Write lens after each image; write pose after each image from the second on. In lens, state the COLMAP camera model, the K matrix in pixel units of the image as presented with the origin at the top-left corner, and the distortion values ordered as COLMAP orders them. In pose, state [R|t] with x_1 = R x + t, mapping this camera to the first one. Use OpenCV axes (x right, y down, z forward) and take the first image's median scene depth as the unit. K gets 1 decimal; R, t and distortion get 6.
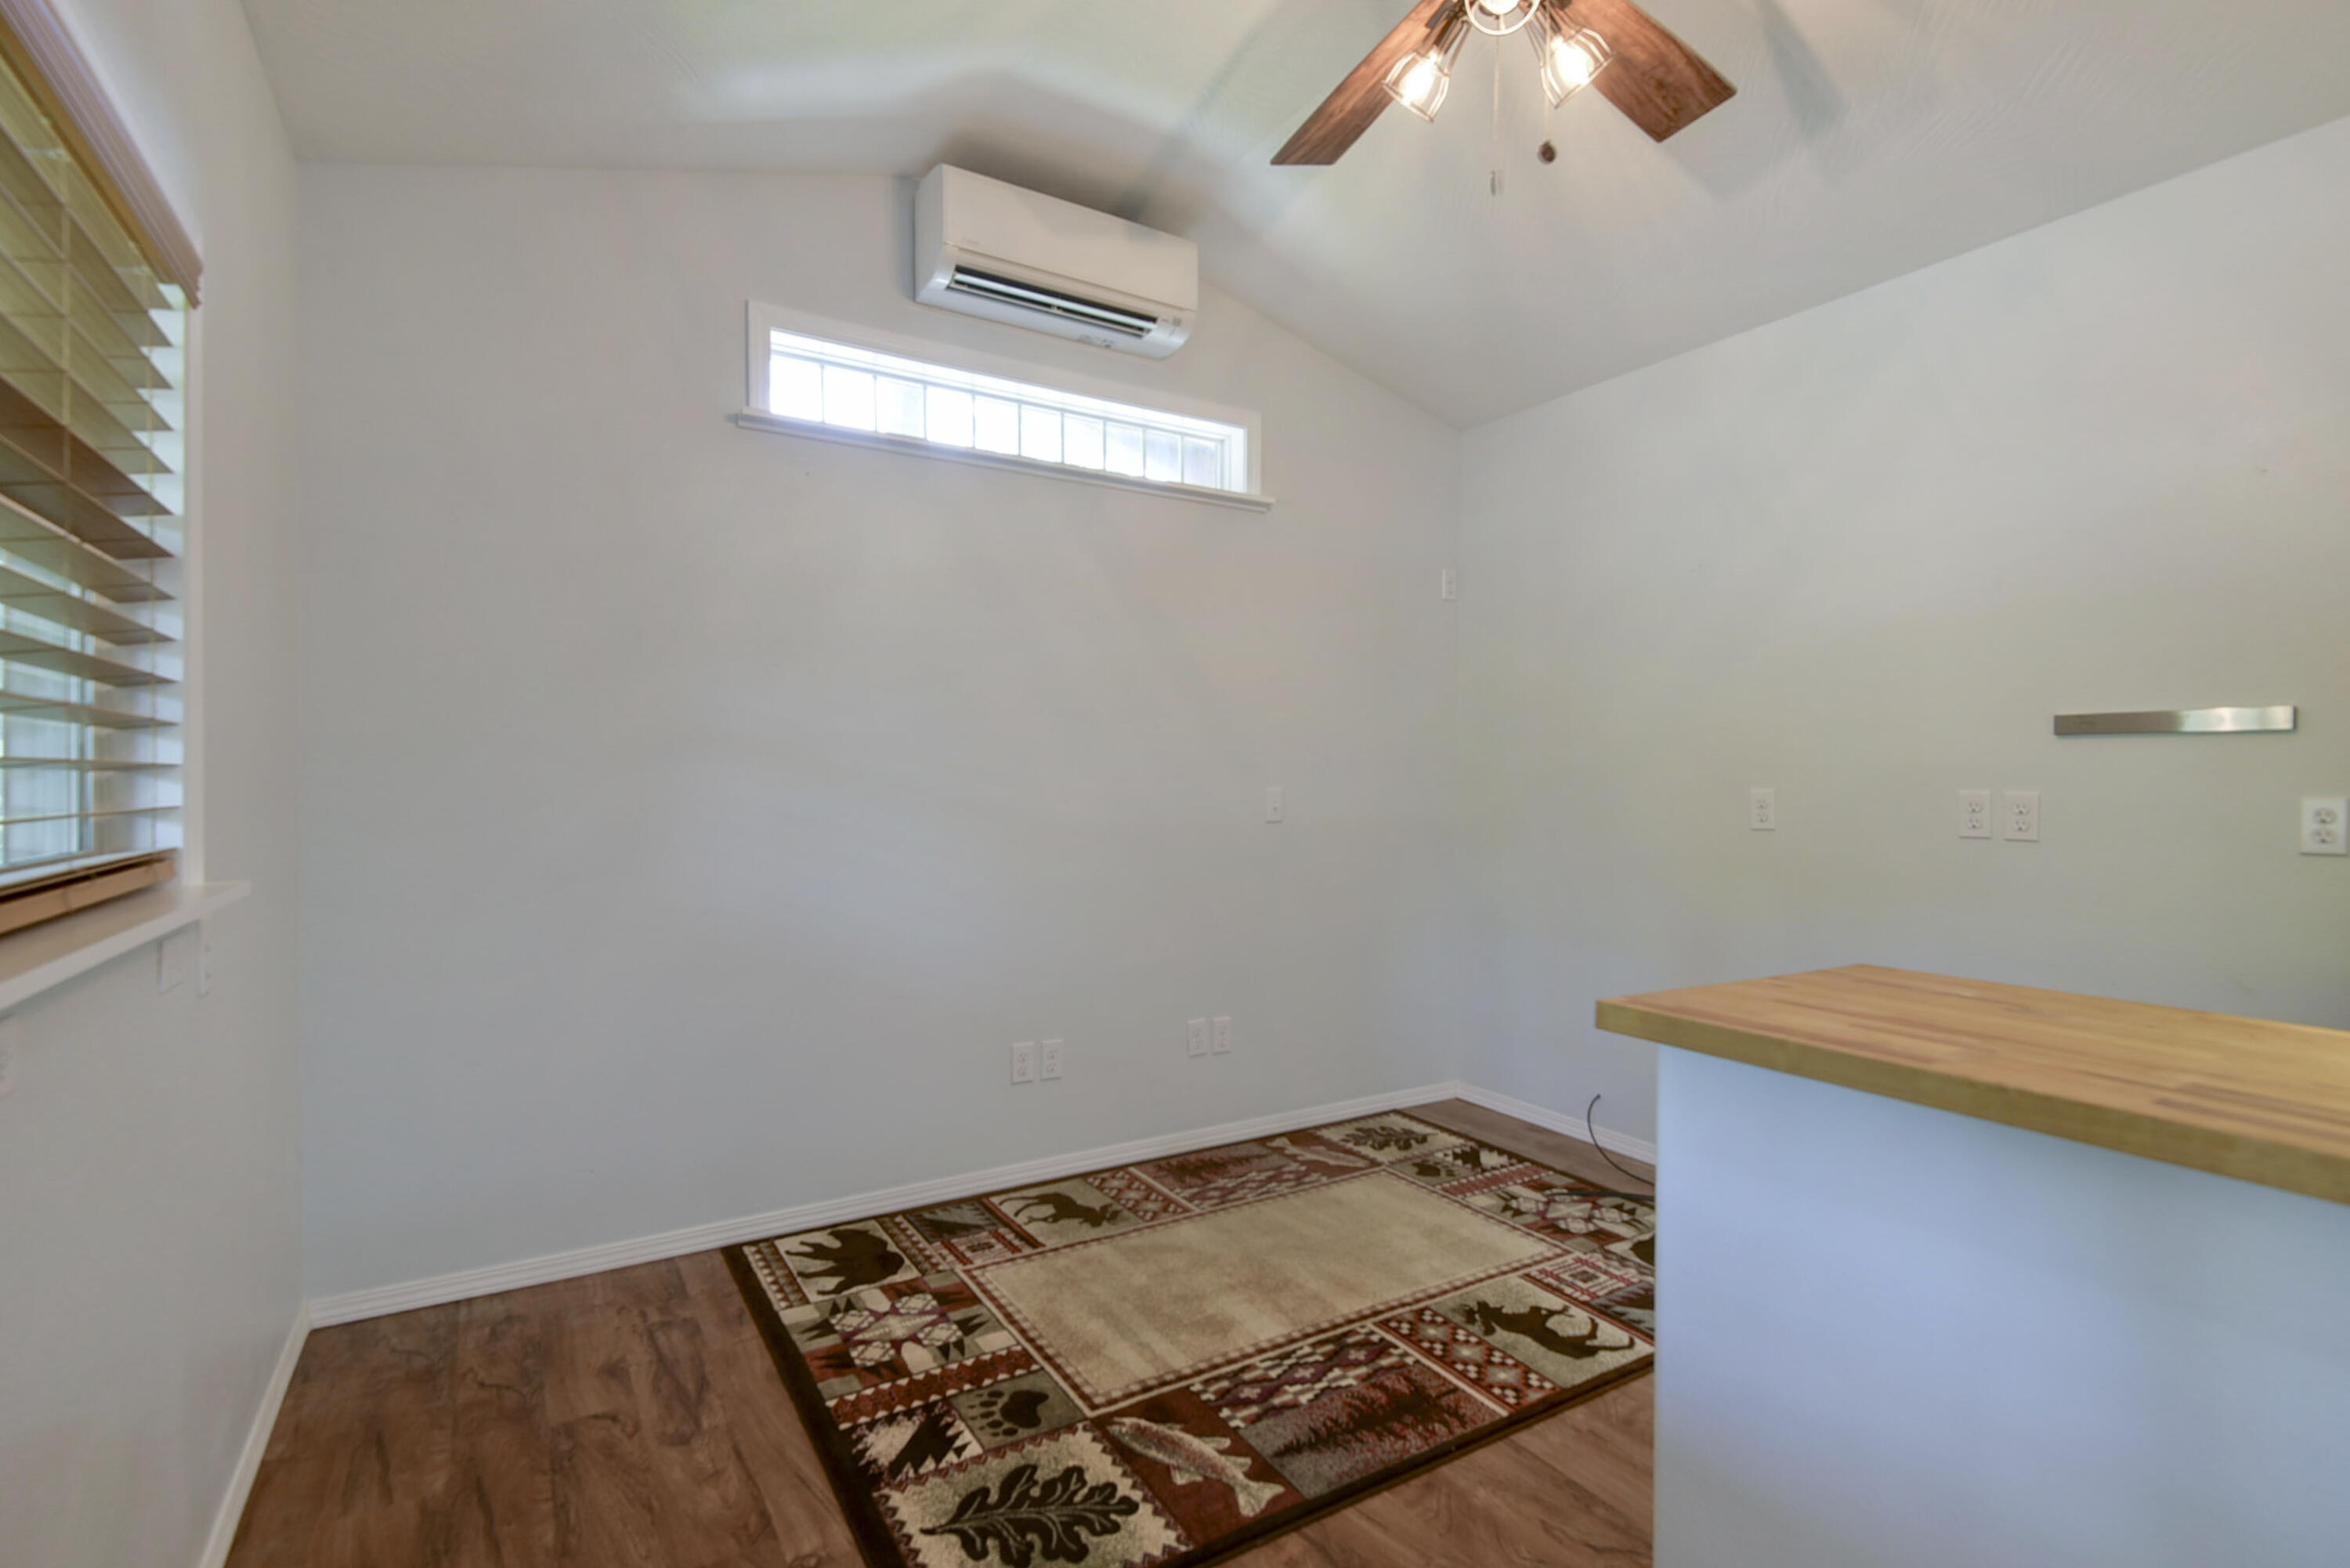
lens RADIAL K [[1112.6, 0, 1177.6], [0, 1112.6, 784.1], [0, 0, 1]] dist [0.016116, -0.011137]
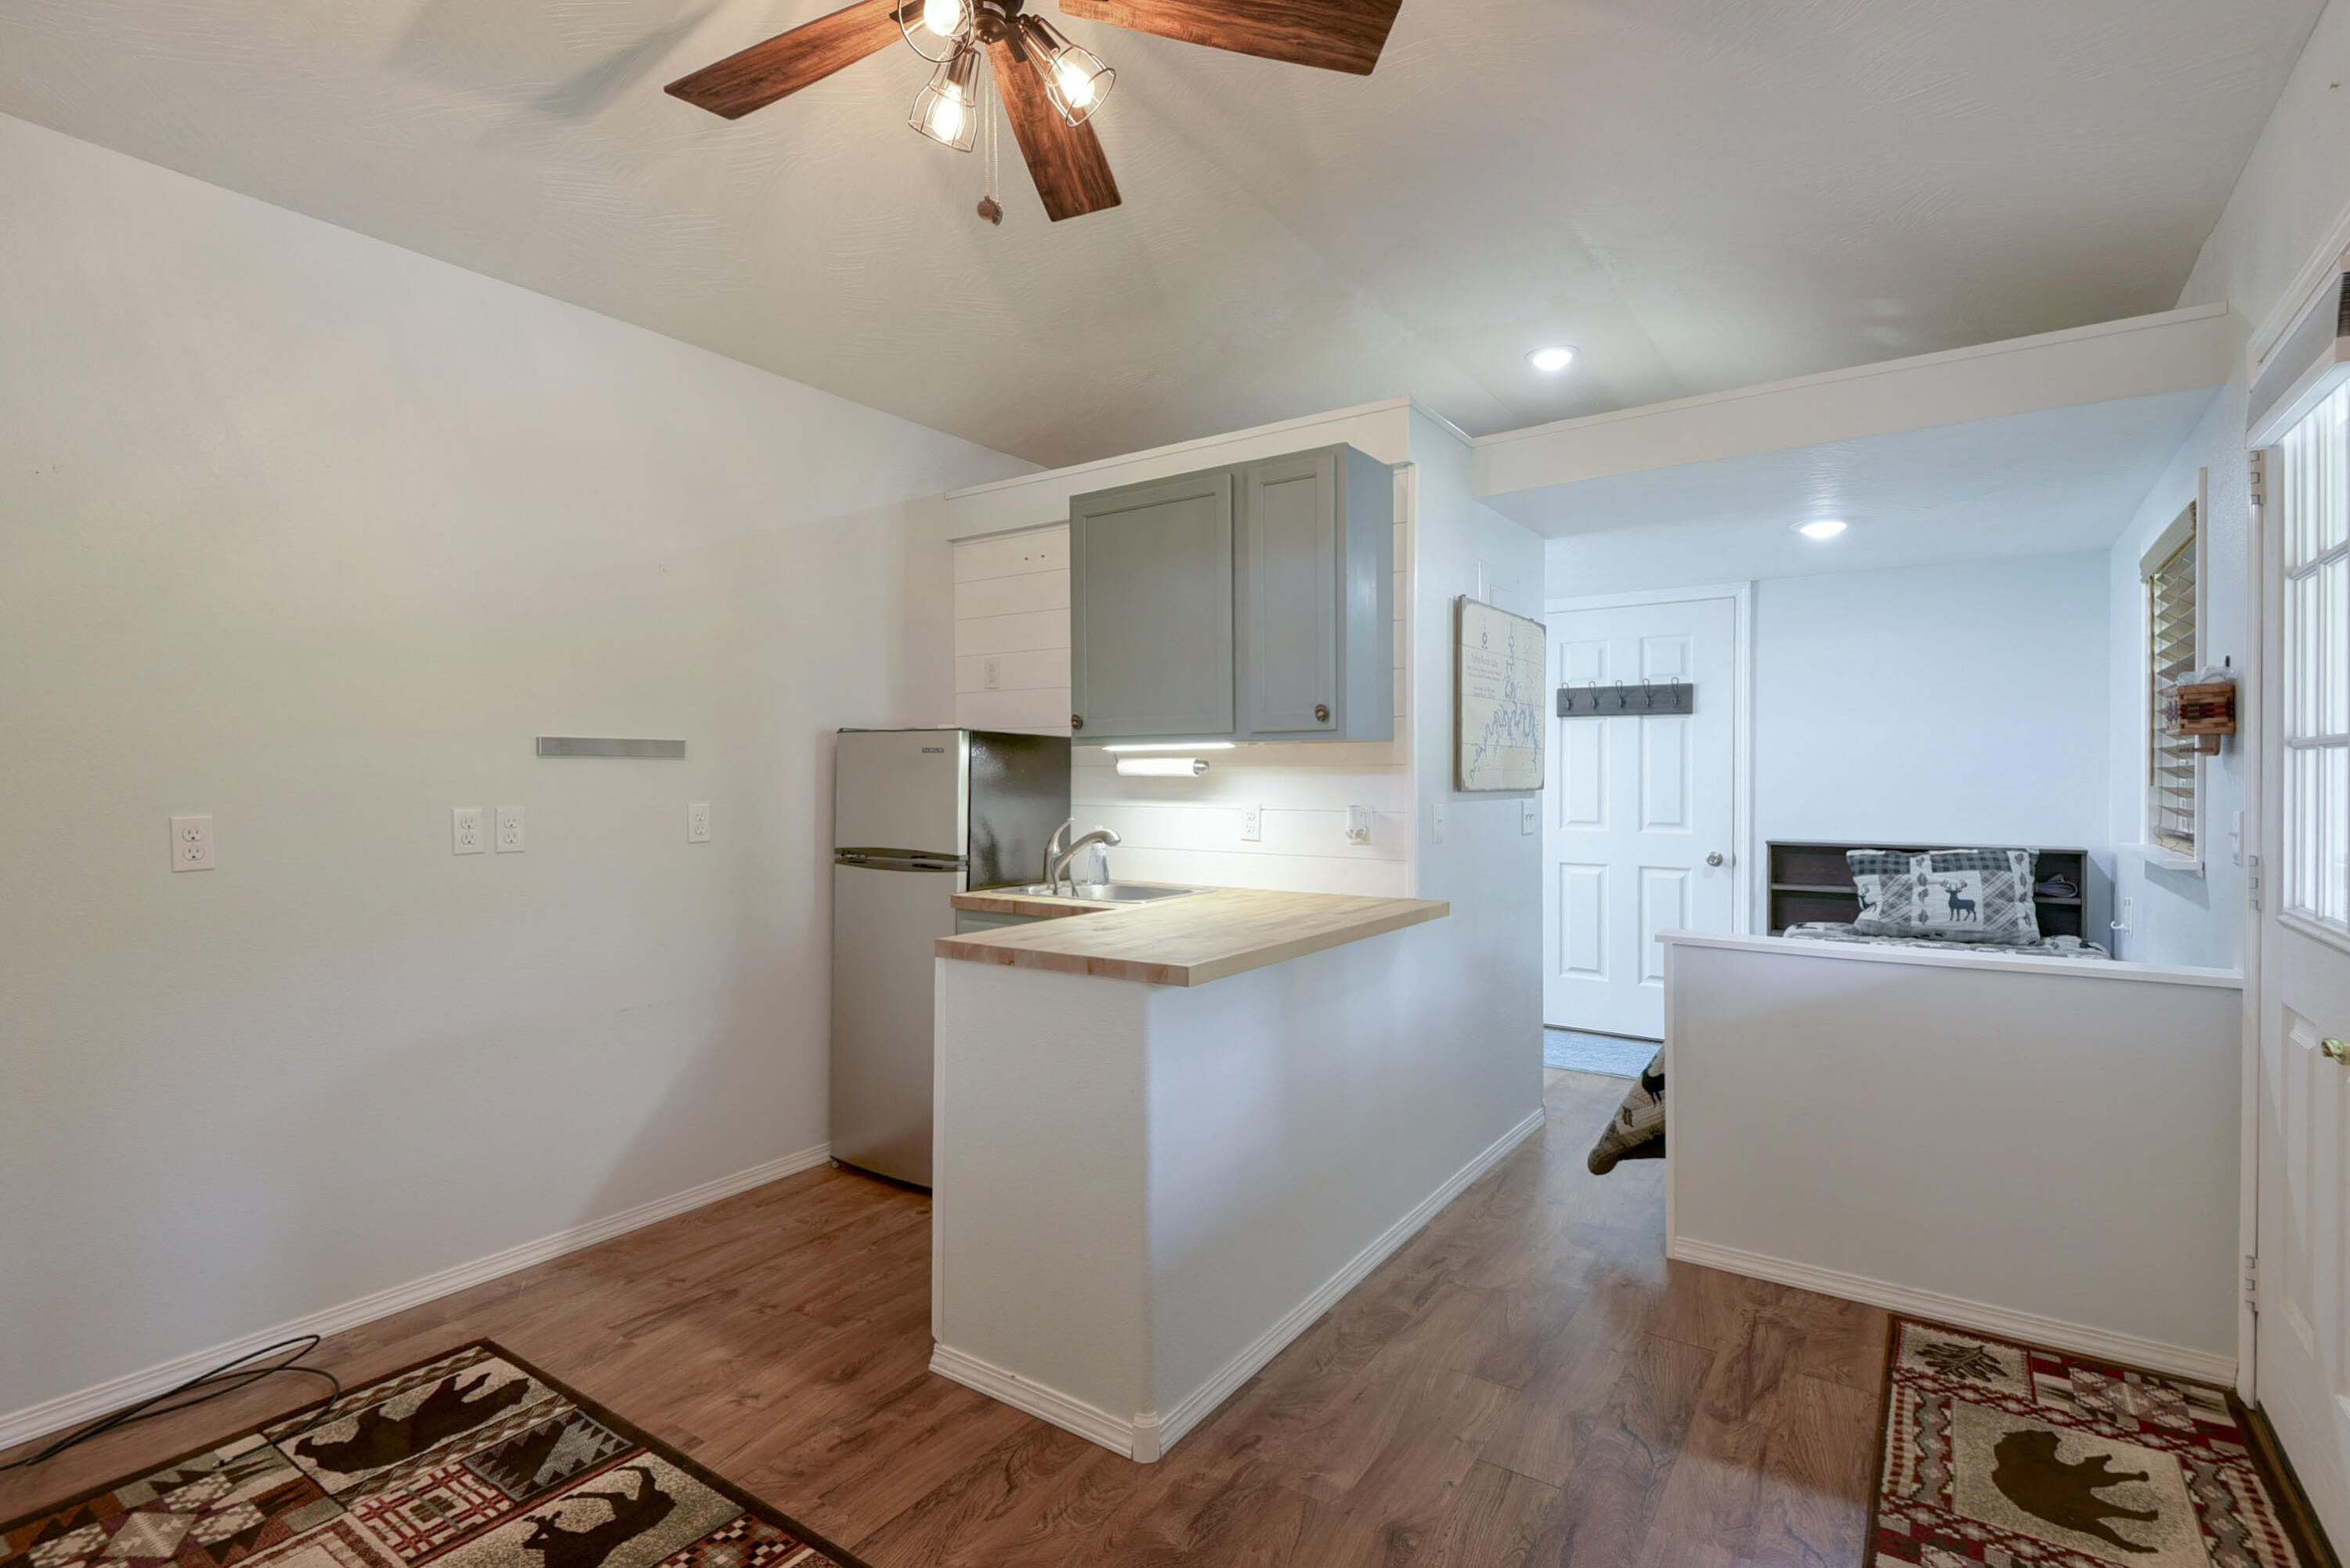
lens RADIAL K [[1112.6, 0, 1147.2], [0, 1112.6, 776.2], [0, 0, 1]] dist [0.016116, -0.011137]
pose [[-0.390335, -0.010129, 0.920617, -0.645516], [0.003871, 0.999913, 0.012642, -0.046006], [-0.920665, 0.008498, -0.390261, 1.184693]]
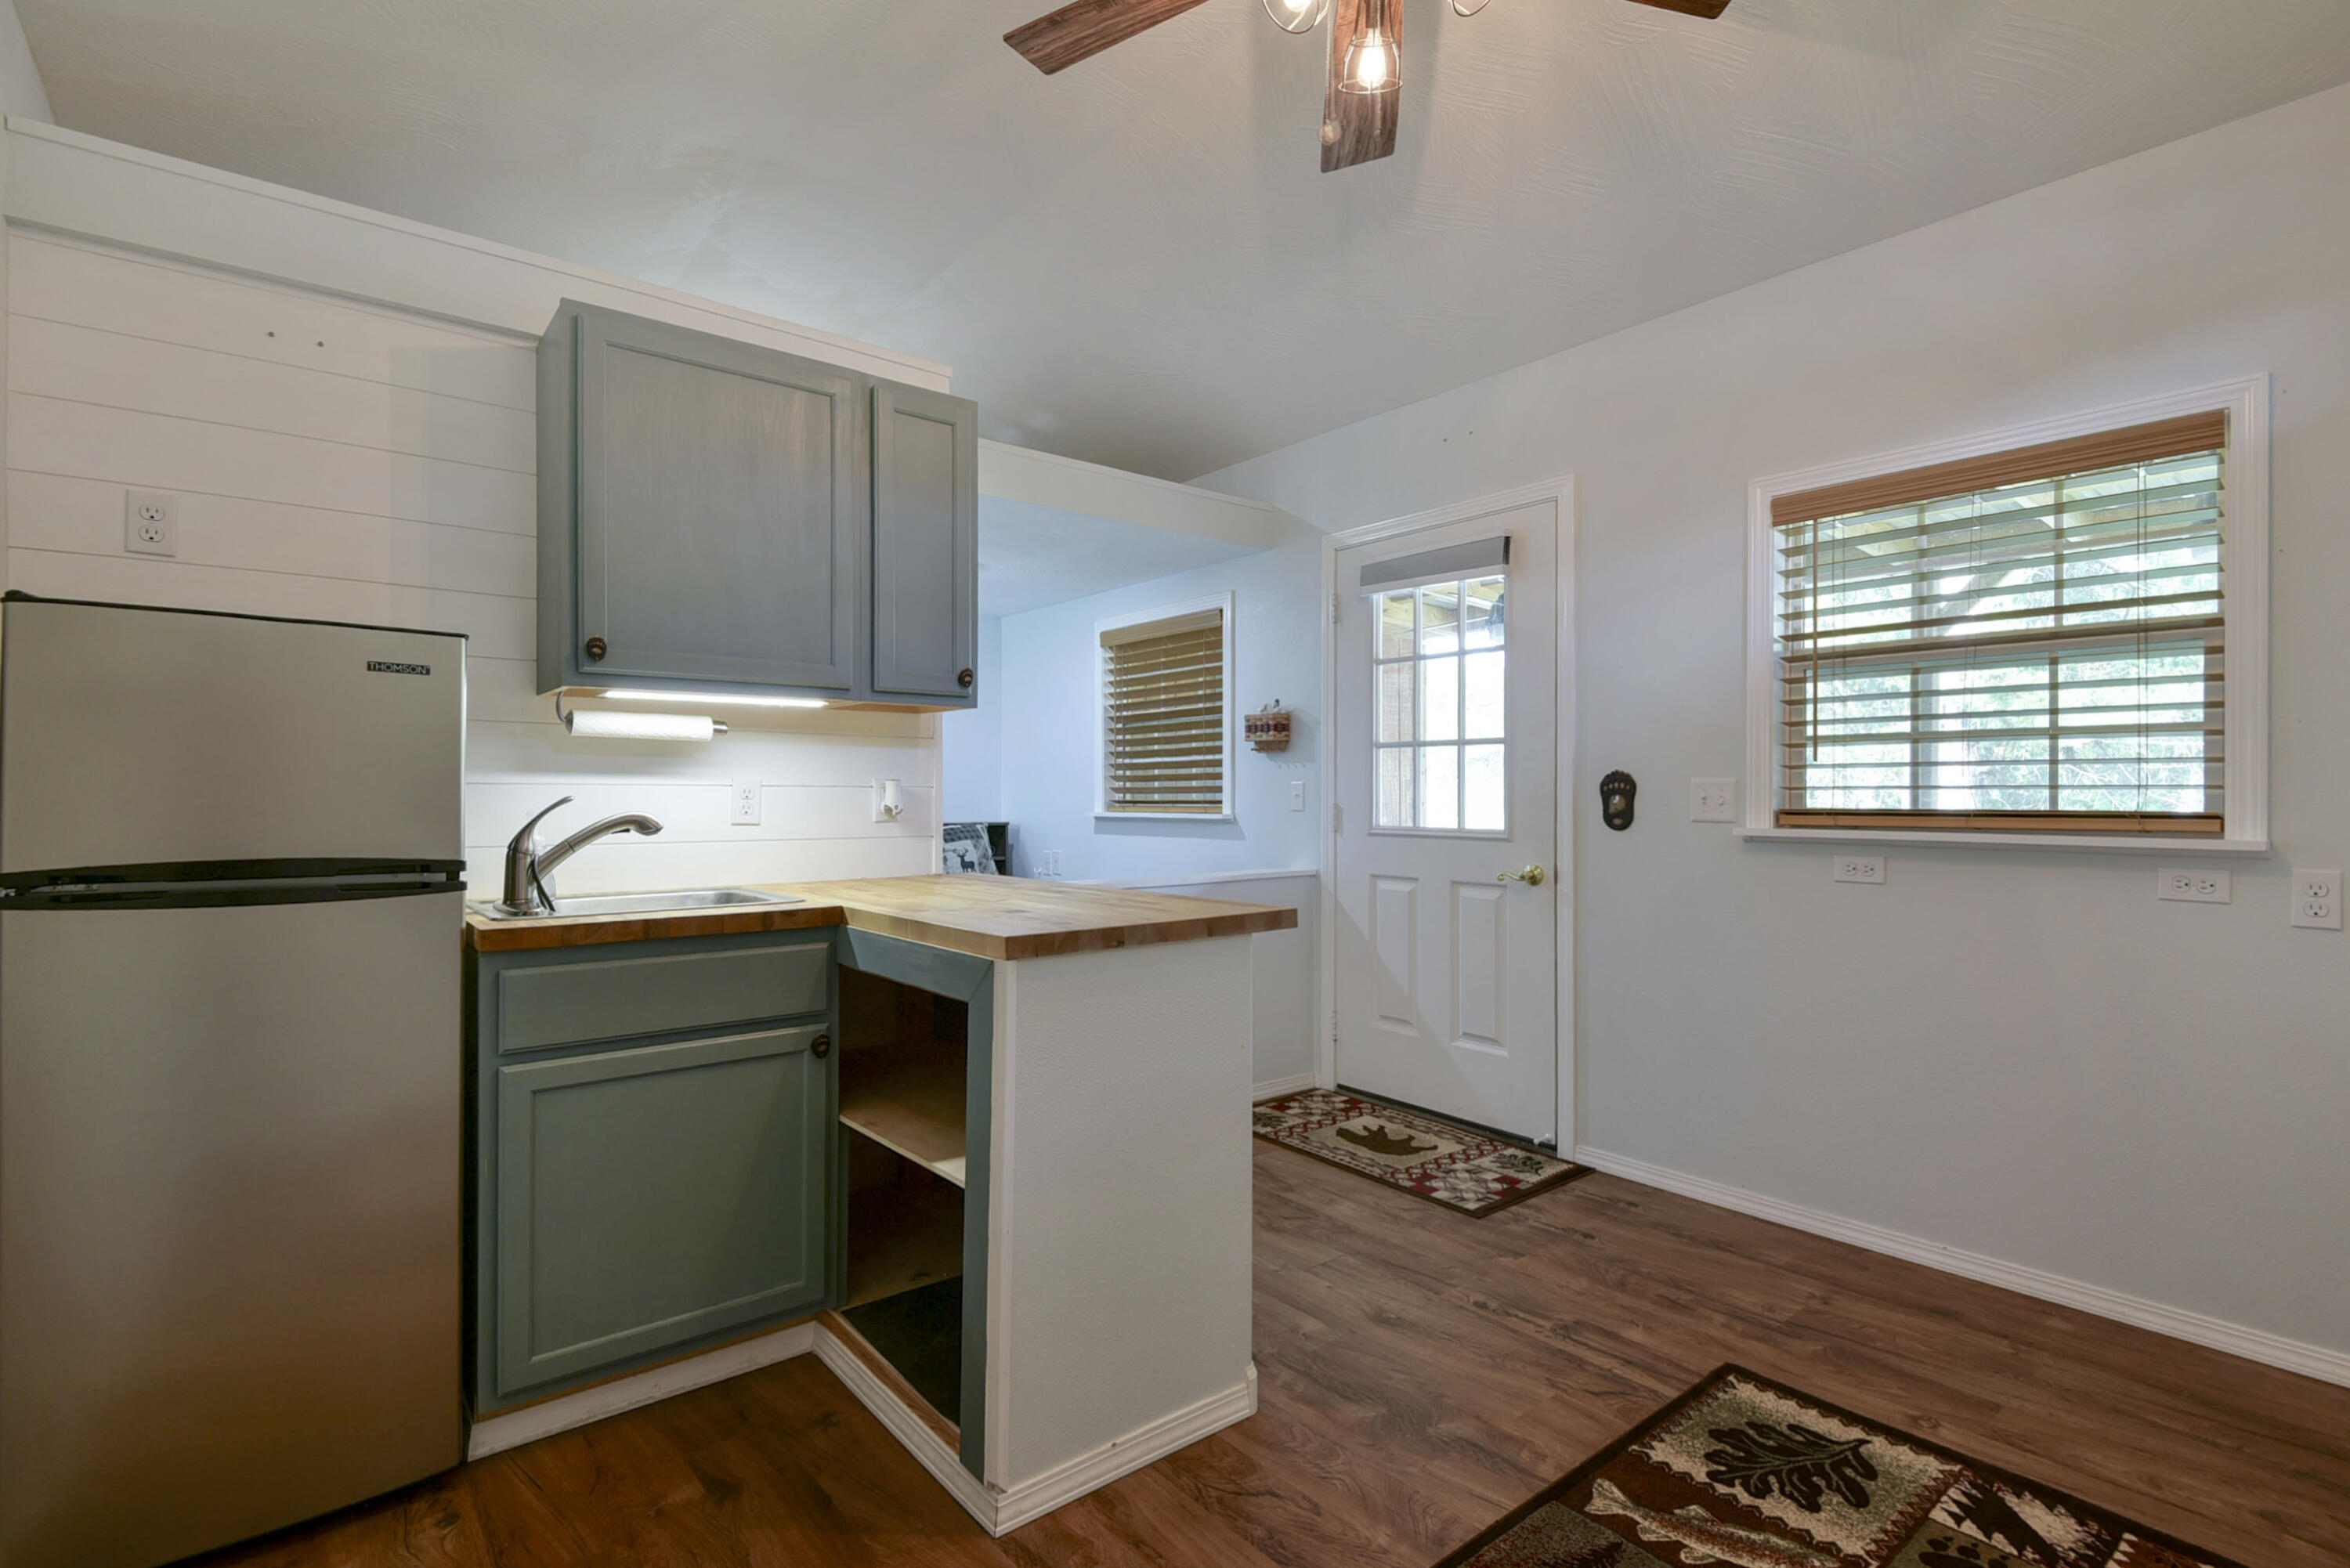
lens RADIAL K [[1112.6, 0, 1173.2], [0, 1112.6, 800.2], [0, 0, 1]] dist [0.016116, -0.011137]
pose [[-0.991430, -0.008501, -0.130361, 0.547982], [-0.010101, 0.999881, 0.011624, 0.025427], [0.130247, 0.012841, -0.991398, 1.817460]]
